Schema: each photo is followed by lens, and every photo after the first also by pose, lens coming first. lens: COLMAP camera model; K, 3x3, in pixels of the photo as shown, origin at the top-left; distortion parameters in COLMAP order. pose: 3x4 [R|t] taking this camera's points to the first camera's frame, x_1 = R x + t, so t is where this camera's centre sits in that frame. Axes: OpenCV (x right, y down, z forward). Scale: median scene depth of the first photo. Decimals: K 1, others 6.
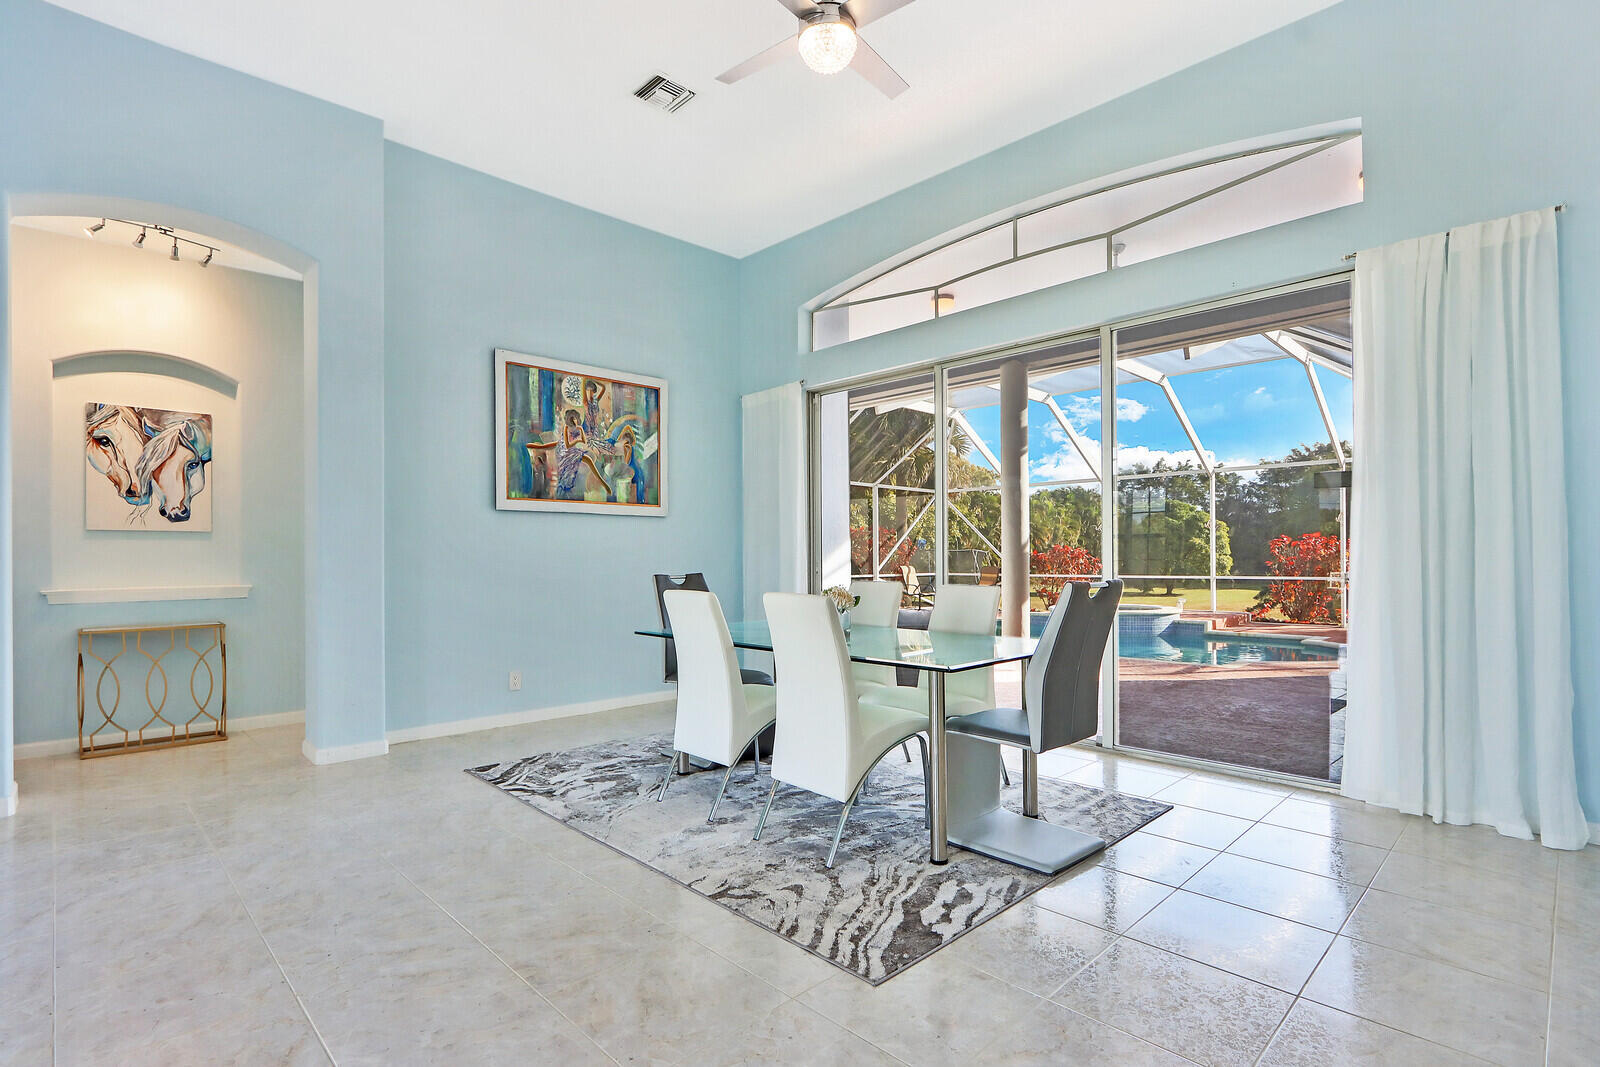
lens RADIAL K [[768.3, 0, 810.2], [0, 768.3, 548.6], [0, 0, 1]] dist [-0.009143, 0.002103]
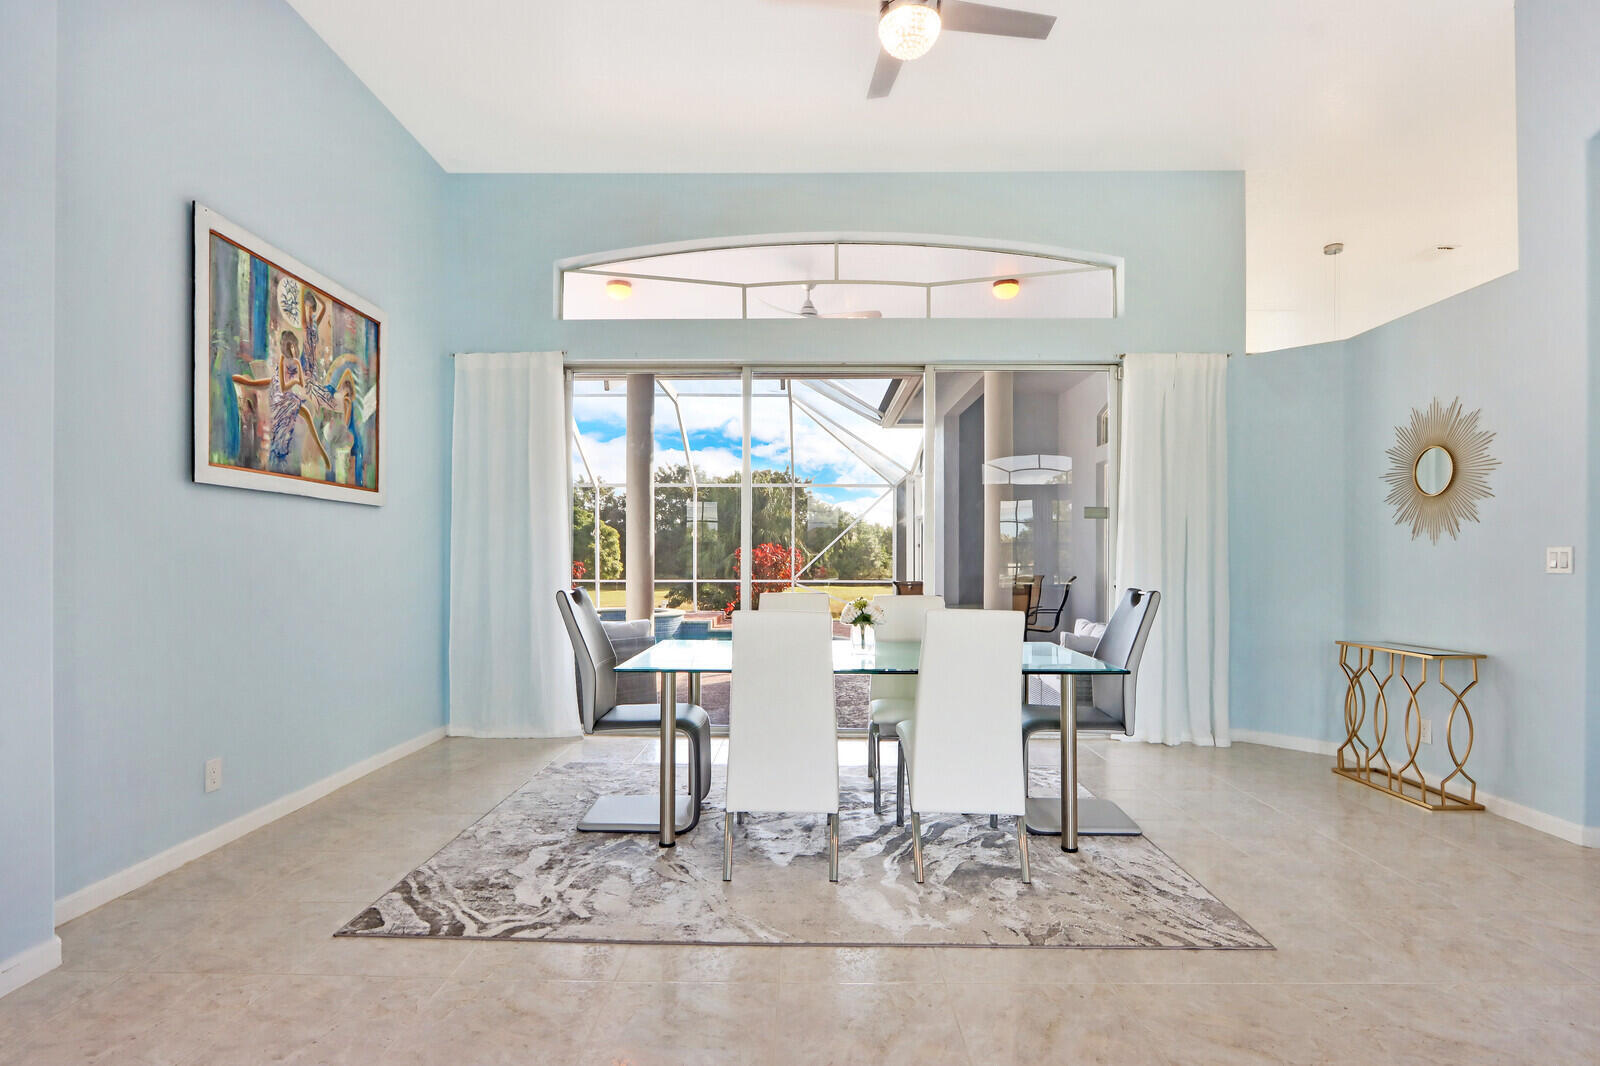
lens RADIAL K [[768.3, 0, 808.2], [0, 768.3, 556.8], [0, 0, 1]] dist [-0.009143, 0.002103]
pose [[0.713428, 0.009658, 0.700662, -0.452036], [-0.013914, 0.999903, 0.000384, -0.001611], [-0.700590, -0.010023, 0.713493, 0.254180]]
